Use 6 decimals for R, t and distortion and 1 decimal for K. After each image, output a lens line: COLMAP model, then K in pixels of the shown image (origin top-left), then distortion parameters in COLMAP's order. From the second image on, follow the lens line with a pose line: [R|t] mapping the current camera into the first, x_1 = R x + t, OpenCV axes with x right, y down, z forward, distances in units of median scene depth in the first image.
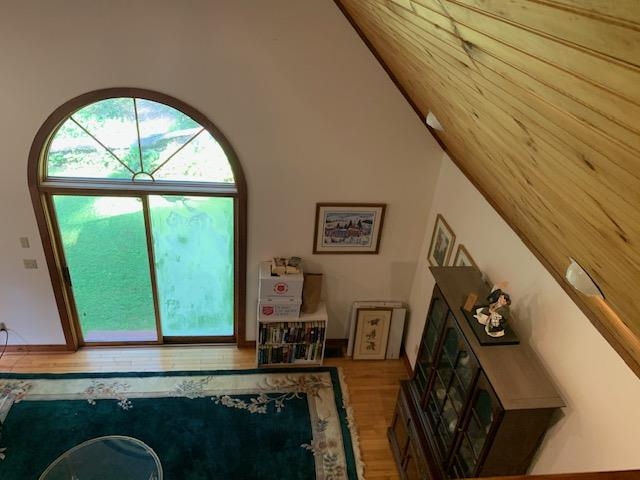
lens RADIAL K [[487.3, 0, 324.1], [0, 487.3, 238.5], [0, 0, 1]] dist [0.064687, -0.109589]
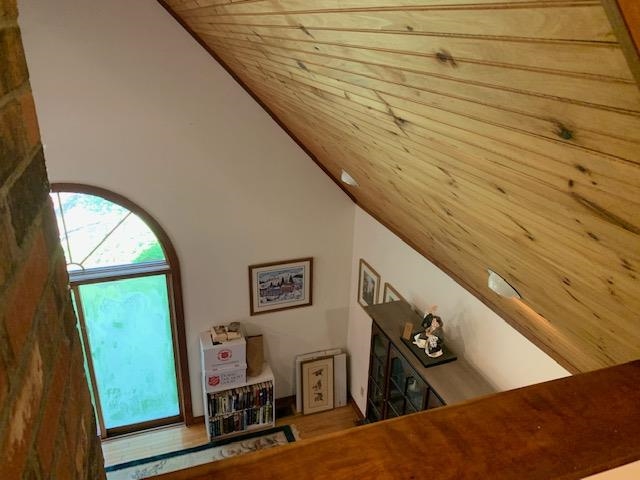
lens RADIAL K [[483.9, 0, 313.1], [0, 483.9, 239.9], [0, 0, 1]] dist [0.150782, -0.416919]
pose [[0.975217, -0.145254, 0.166895, -0.044497], [0.165059, 0.979948, -0.111608, 0.010688], [-0.147337, 0.136390, 0.979638, -0.054741]]
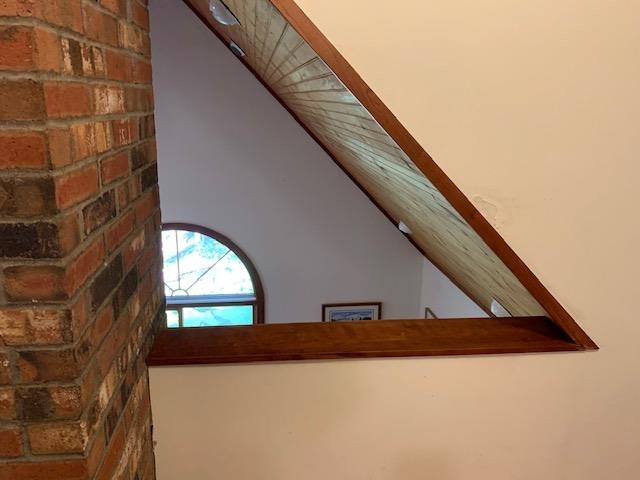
lens RADIAL K [[487.3, 0, 324.1], [0, 487.3, 238.5], [0, 0, 1]] dist [0.064687, -0.109589]
pose [[0.997529, -0.069955, -0.006501, 0.007356], [0.065721, 0.961837, -0.265614, 0.085713], [0.024834, 0.264530, 0.964058, -0.187065]]
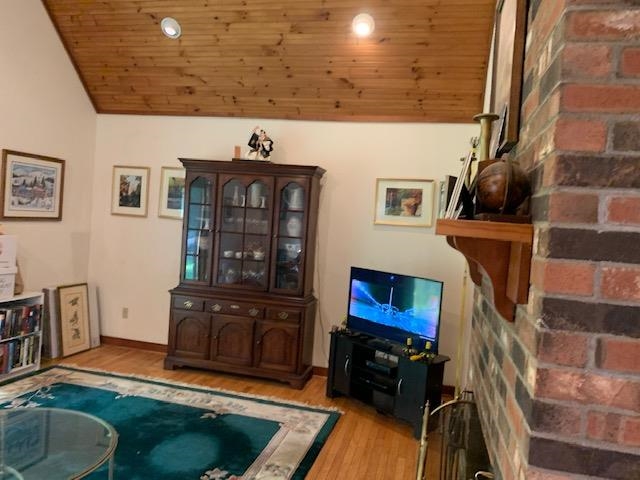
lens RADIAL K [[487.3, 0, 324.1], [0, 487.3, 238.5], [0, 0, 1]] dist [0.064687, -0.109589]
pose [[0.345642, -0.096365, 0.933405, -0.631861], [0.456016, 0.886606, -0.077330, 0.384583], [-0.820111, 0.452376, 0.350392, 0.283246]]
